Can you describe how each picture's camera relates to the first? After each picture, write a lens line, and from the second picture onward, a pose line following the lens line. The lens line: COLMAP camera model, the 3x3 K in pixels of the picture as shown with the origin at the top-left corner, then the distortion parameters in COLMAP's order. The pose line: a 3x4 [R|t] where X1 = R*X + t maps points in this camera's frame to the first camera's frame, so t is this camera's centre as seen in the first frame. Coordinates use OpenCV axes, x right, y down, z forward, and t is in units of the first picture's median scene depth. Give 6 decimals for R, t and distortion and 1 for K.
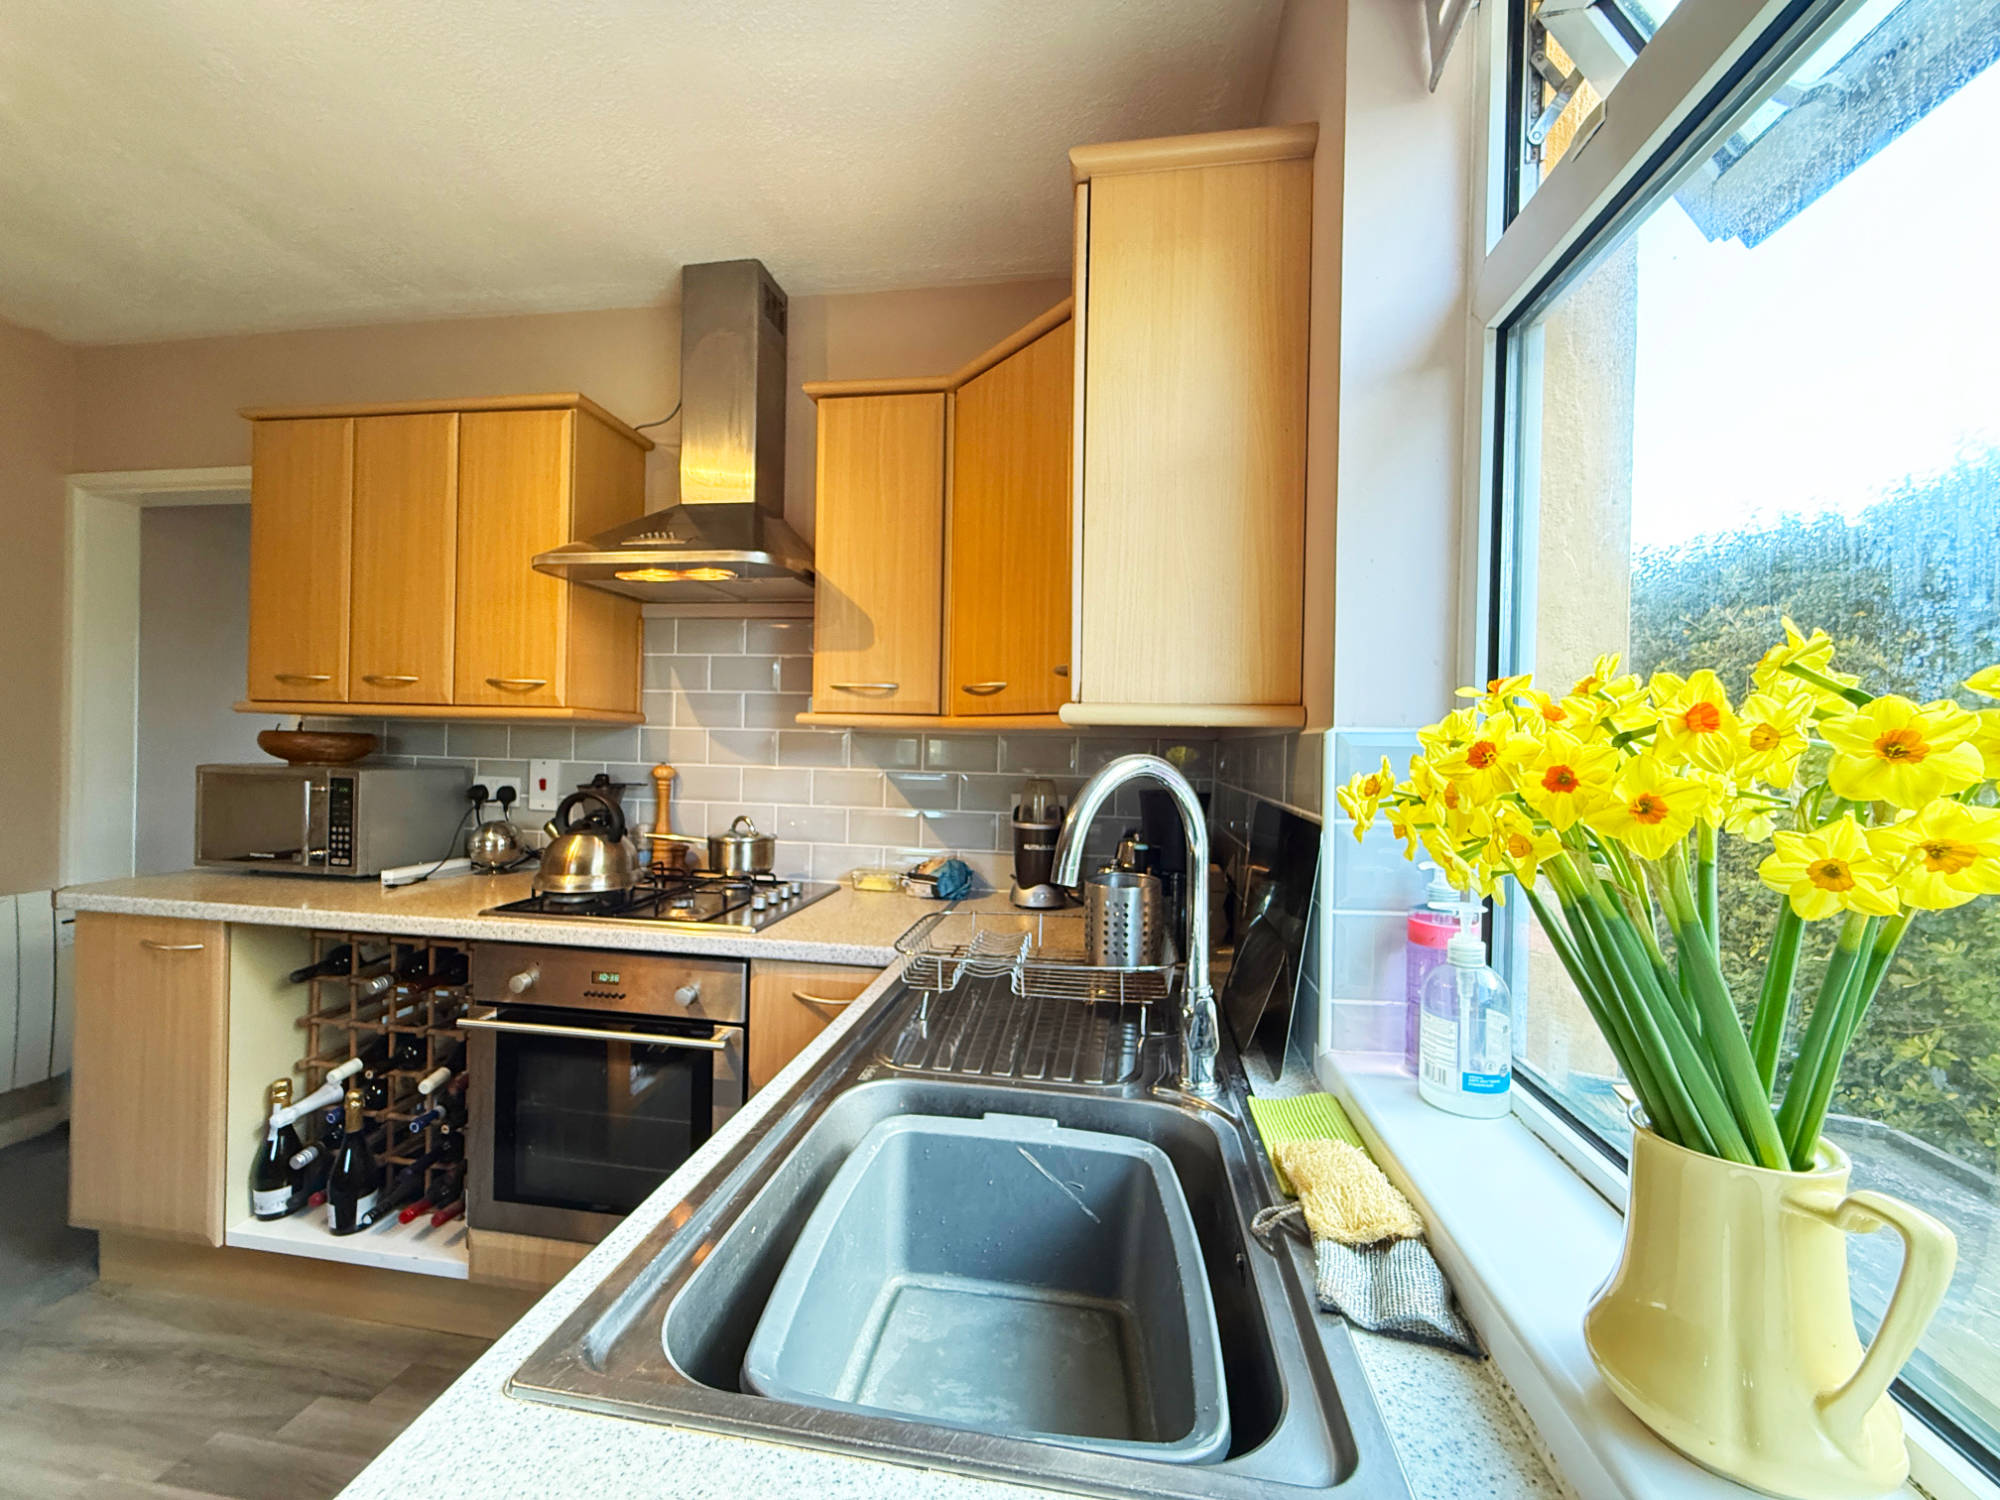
lens RADIAL K [[795.1, 0, 997.4], [0, 795.1, 750.8], [0, 0, 1]] dist [0.001753, -0.000003]
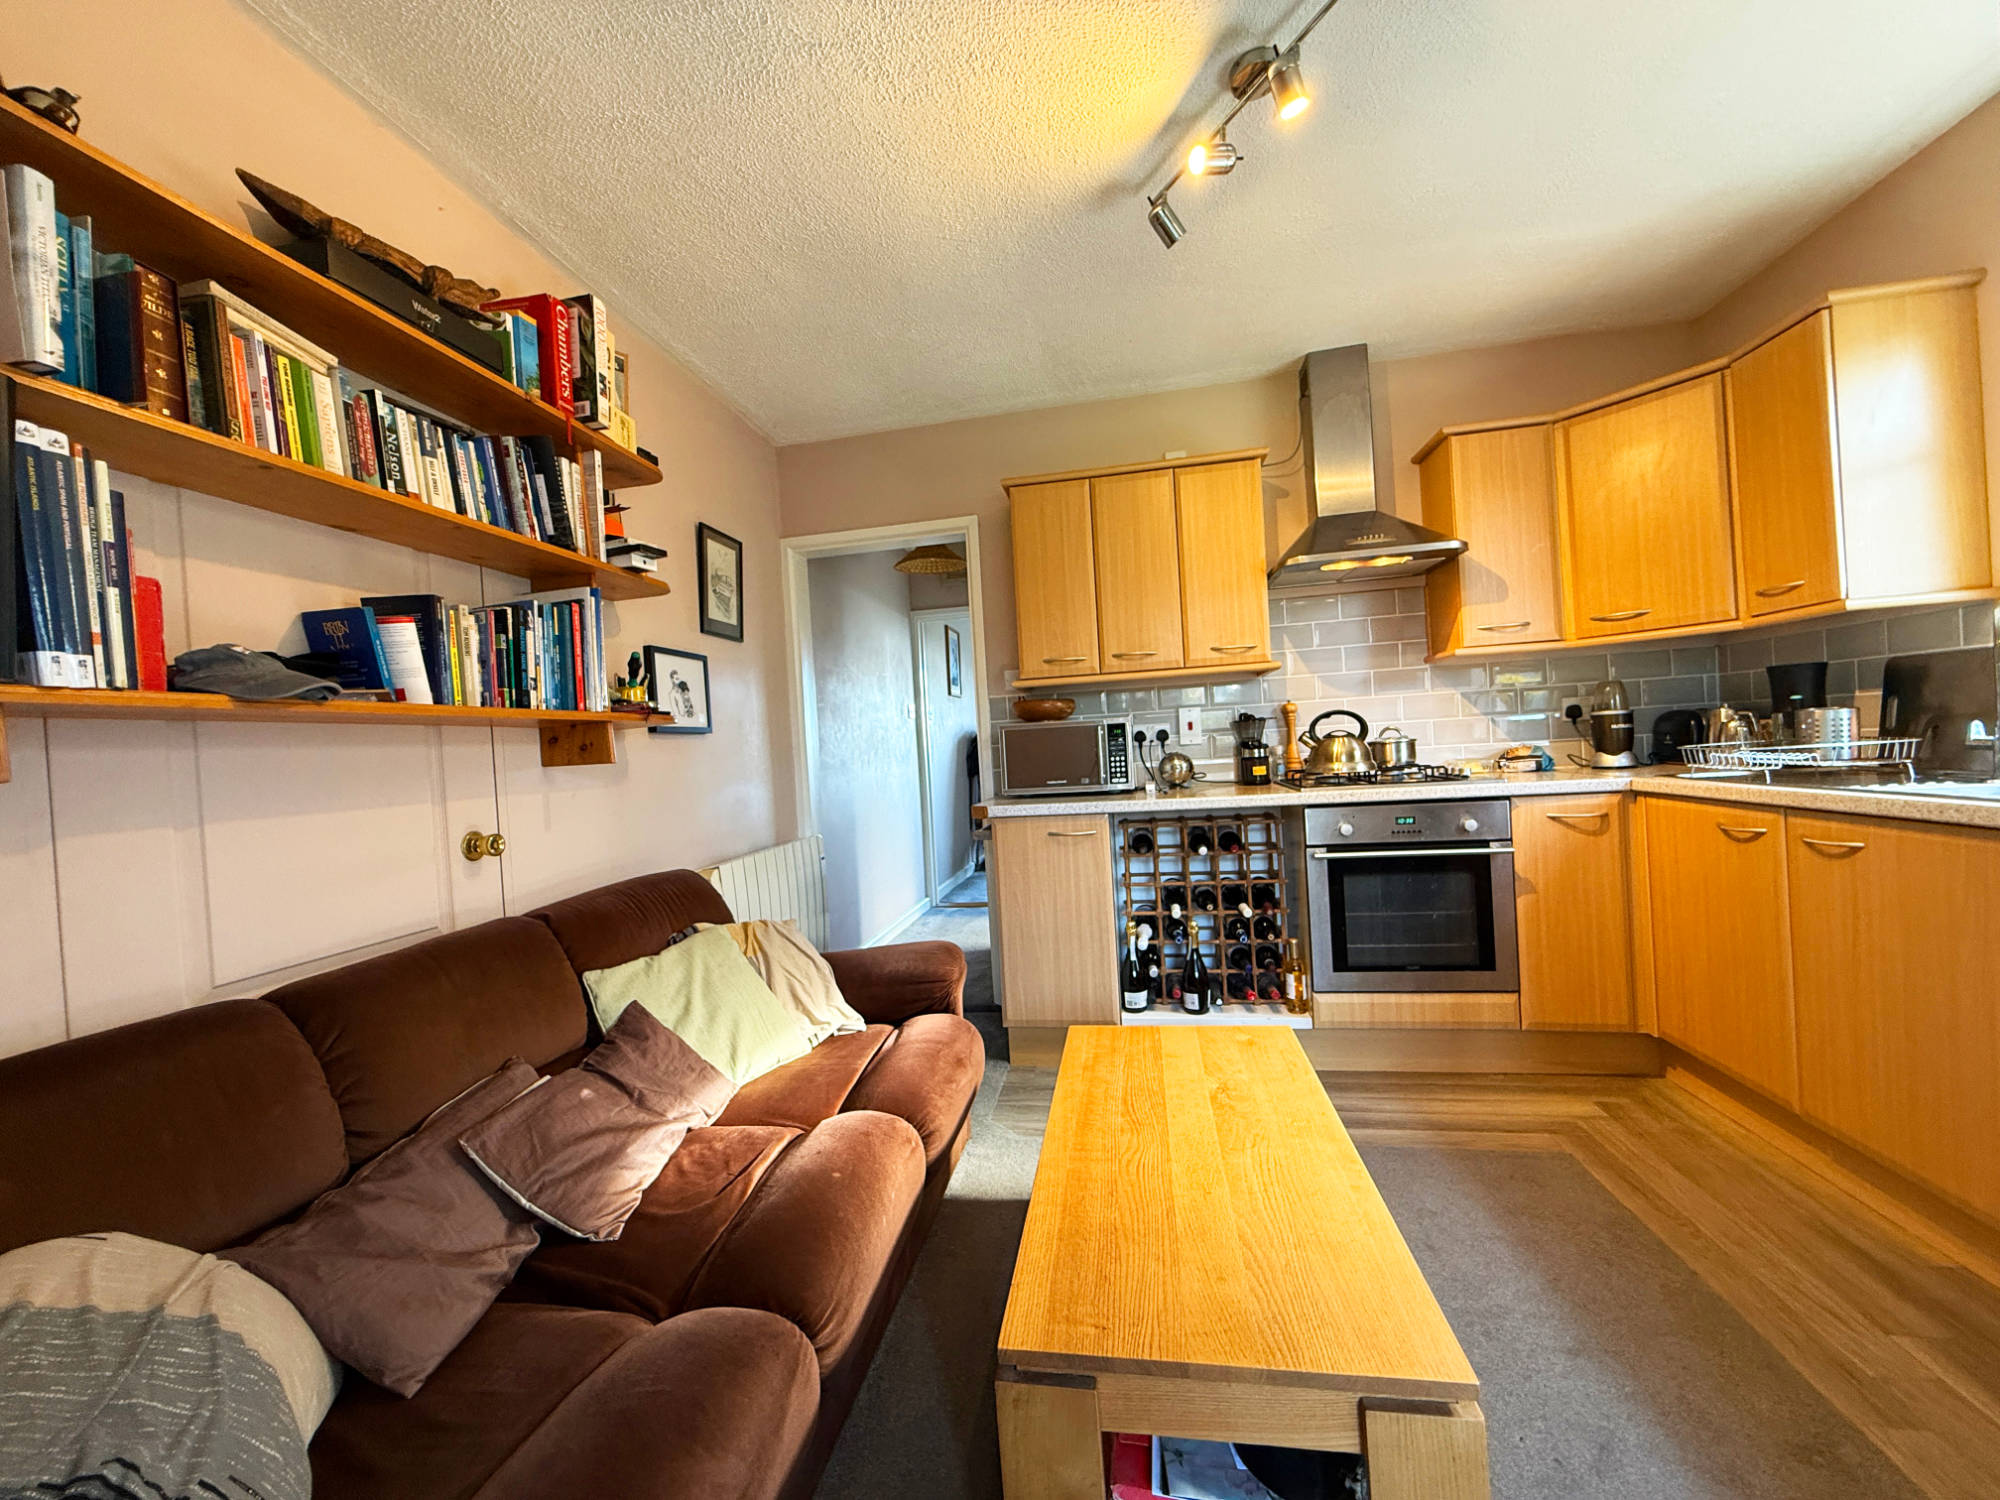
lens RADIAL K [[795.1, 0, 996.8], [0, 795.1, 750.8], [0, 0, 1]] dist [0.001753, -0.000003]
pose [[0.996156, -0.083737, -0.025725, -1.067717], [0.083651, 0.996485, -0.004408, 0.077692], [0.026003, 0.002239, 0.999659, -0.501126]]
